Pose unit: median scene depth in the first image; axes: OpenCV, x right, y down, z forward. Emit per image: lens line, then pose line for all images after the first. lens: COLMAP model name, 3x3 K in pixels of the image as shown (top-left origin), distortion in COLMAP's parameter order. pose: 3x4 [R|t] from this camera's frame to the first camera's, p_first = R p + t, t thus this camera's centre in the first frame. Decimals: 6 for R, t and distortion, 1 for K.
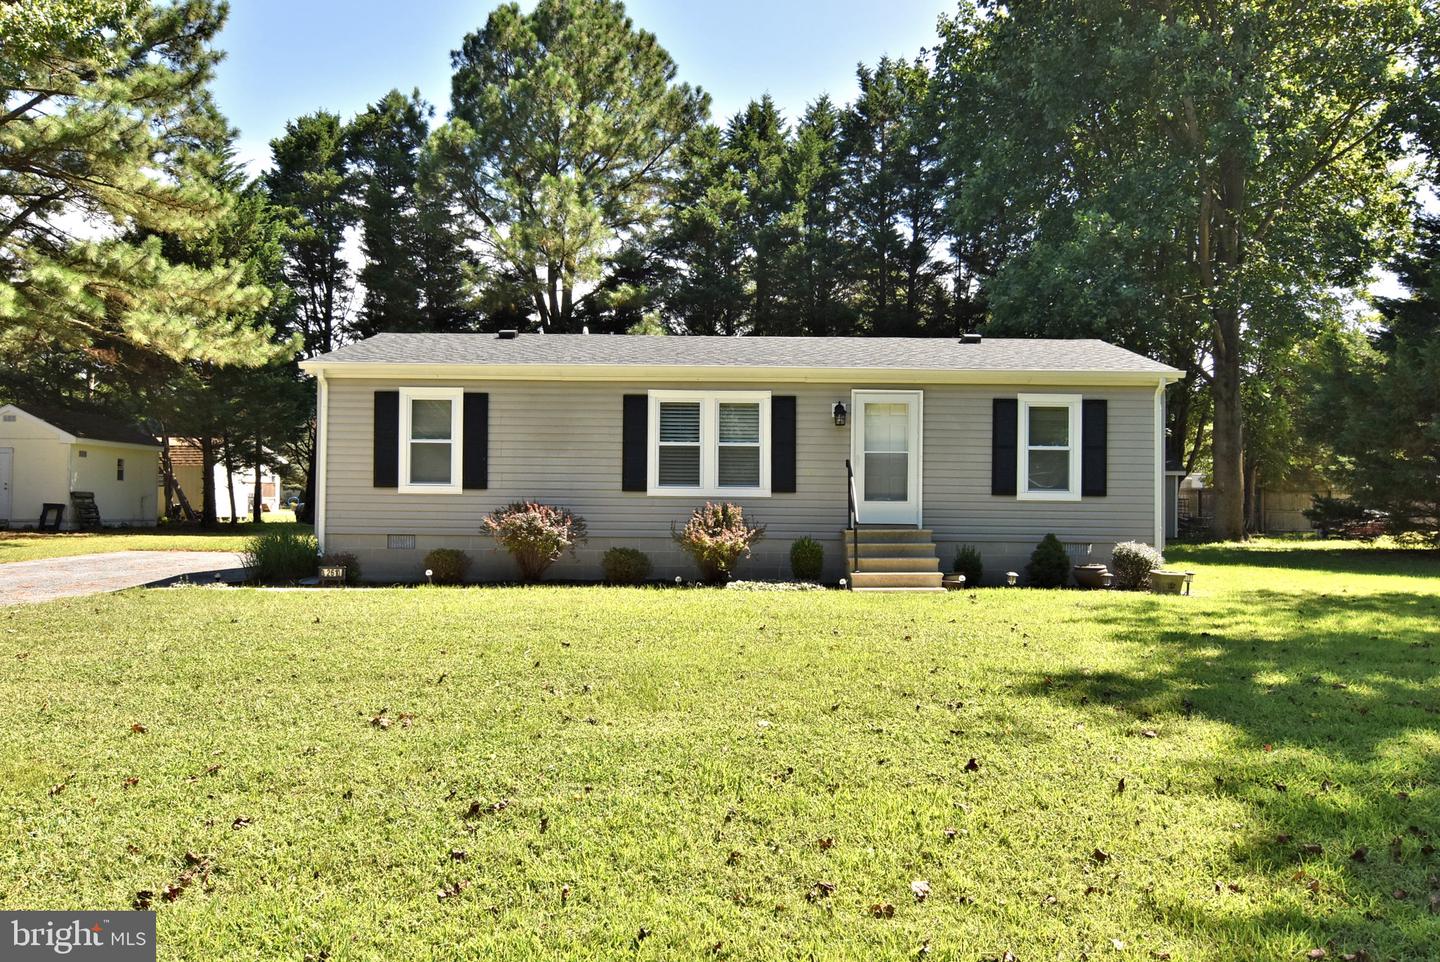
lens RADIAL K [[1715.2, 0, 720.0], [0, 1715.2, 481.0], [0, 0, 1]] dist [0.011700, 0.012073]
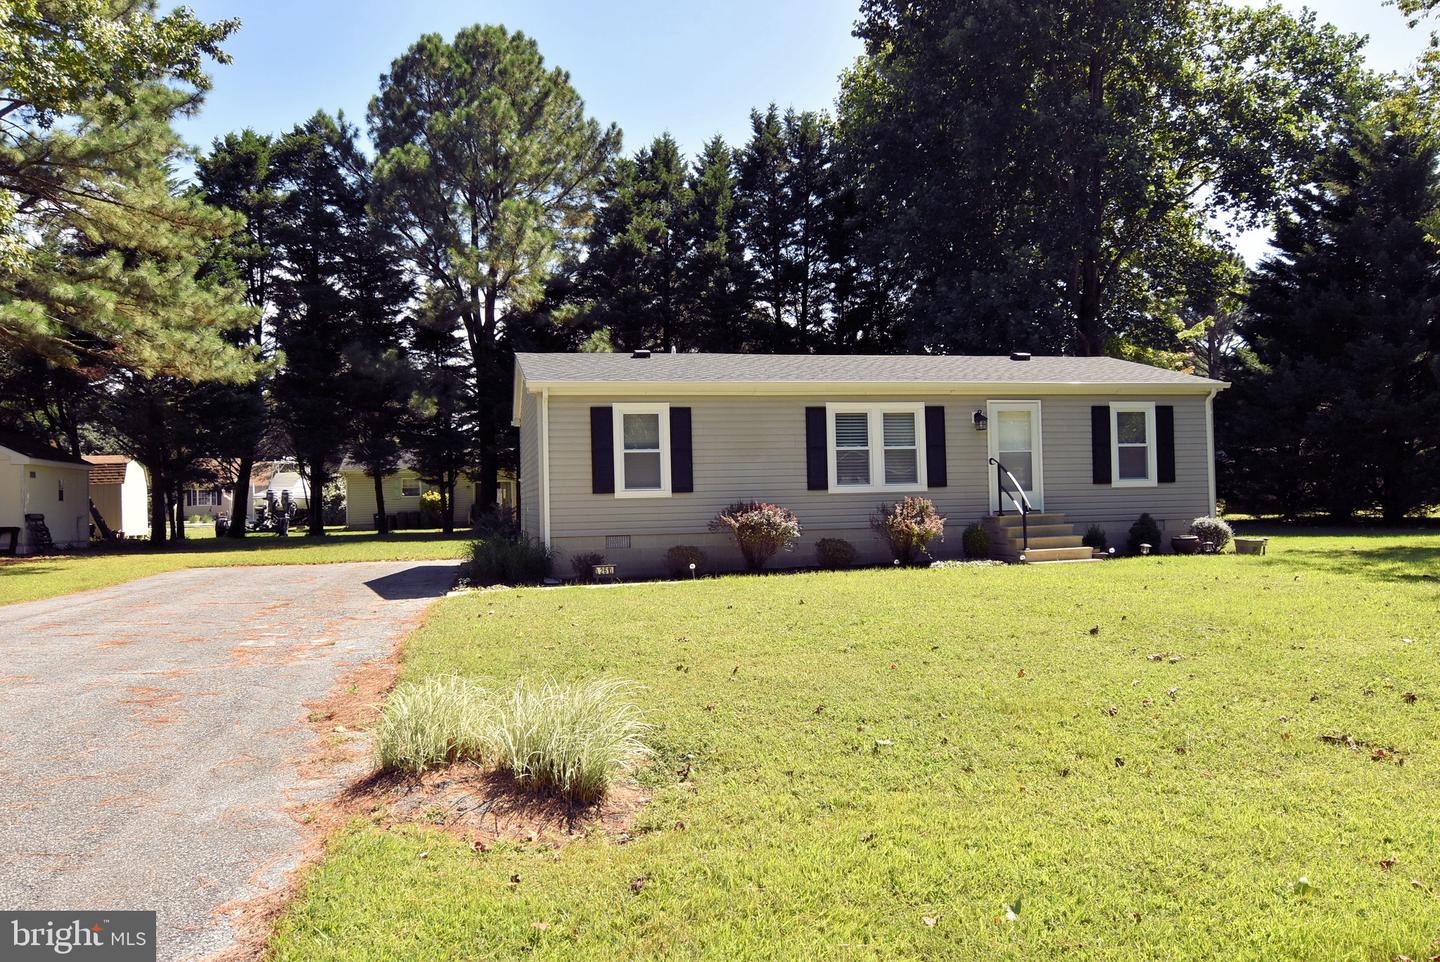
lens RADIAL K [[1715.2, 0, 720.0], [0, 1715.2, 481.0], [0, 0, 1]] dist [0.011700, 0.012073]
pose [[0.935806, -0.028952, 0.351325, -0.513867], [0.029640, 0.999555, 0.003421, -0.005952], [-0.351268, 0.007212, 0.936247, -0.064217]]
